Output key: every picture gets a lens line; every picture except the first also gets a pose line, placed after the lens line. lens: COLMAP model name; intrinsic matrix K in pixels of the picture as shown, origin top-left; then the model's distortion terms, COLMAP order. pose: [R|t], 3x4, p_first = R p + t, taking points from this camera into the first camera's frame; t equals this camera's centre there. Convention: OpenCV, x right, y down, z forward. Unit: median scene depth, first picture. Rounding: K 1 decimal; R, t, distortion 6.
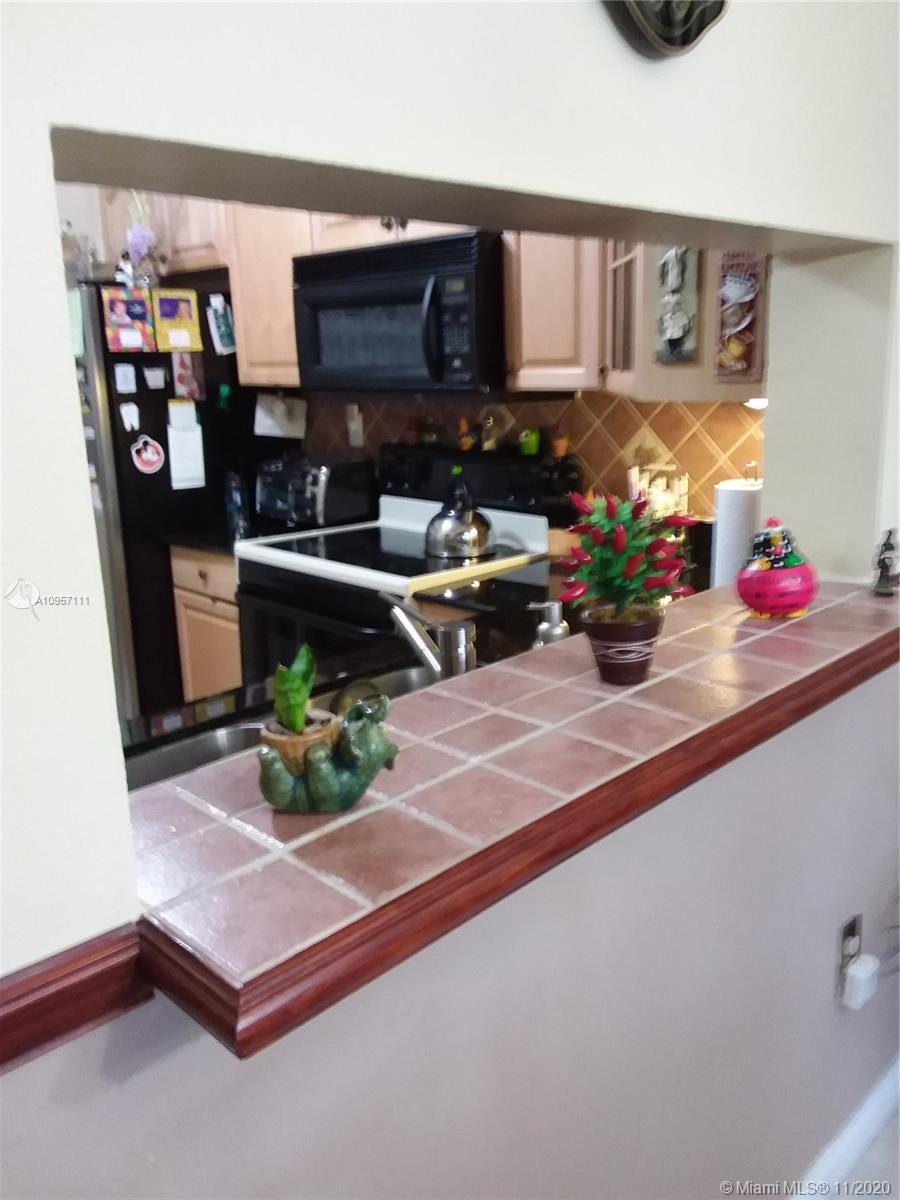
lens RADIAL K [[989.4, 0, 452.1], [0, 989.4, 599.4], [0, 0, 1]] dist [0.085997, -0.137089]
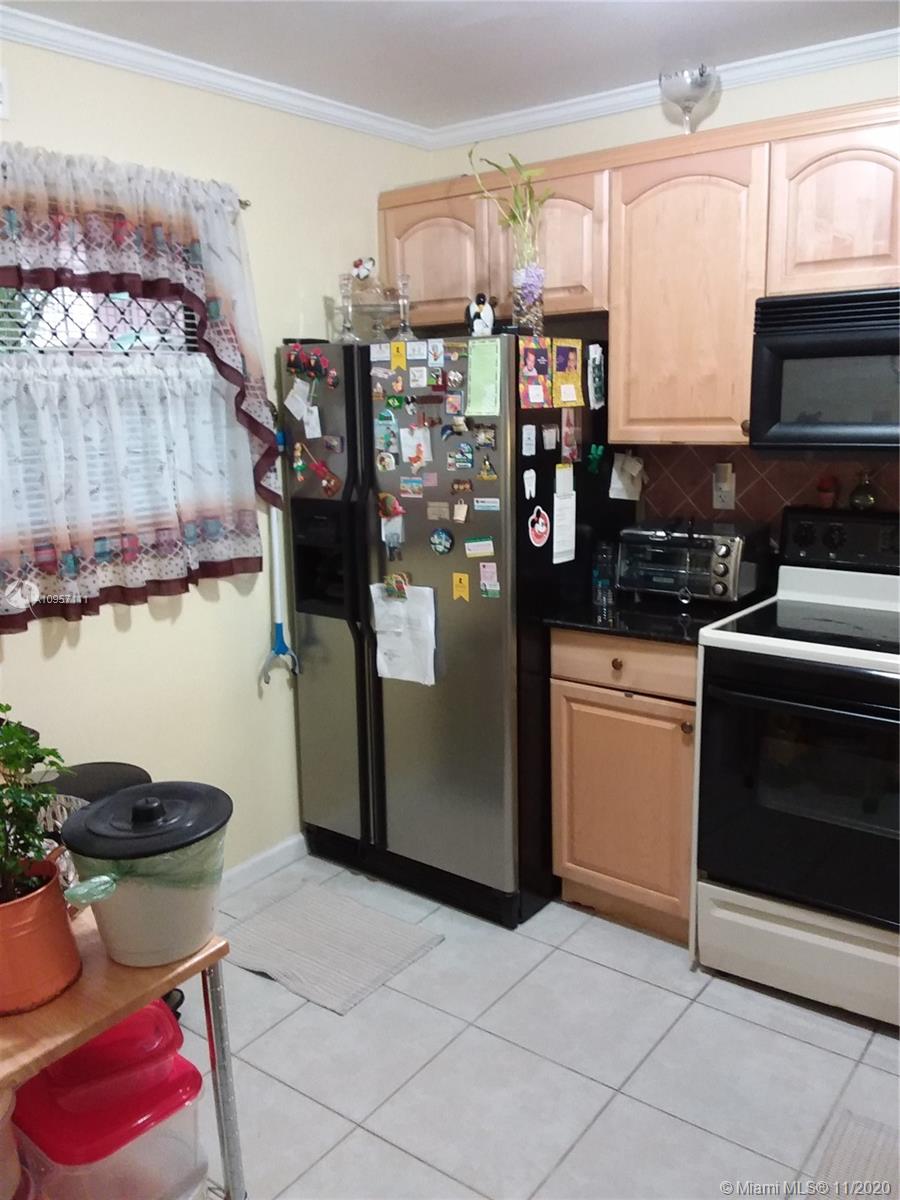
lens RADIAL K [[989.4, 0, 449.0], [0, 989.4, 601.1], [0, 0, 1]] dist [0.085997, -0.137089]
pose [[0.994459, -0.026093, 0.101837, -0.474102], [0.030272, 0.998753, -0.039710, -0.048974], [-0.100674, 0.042573, 0.994008, 0.156824]]
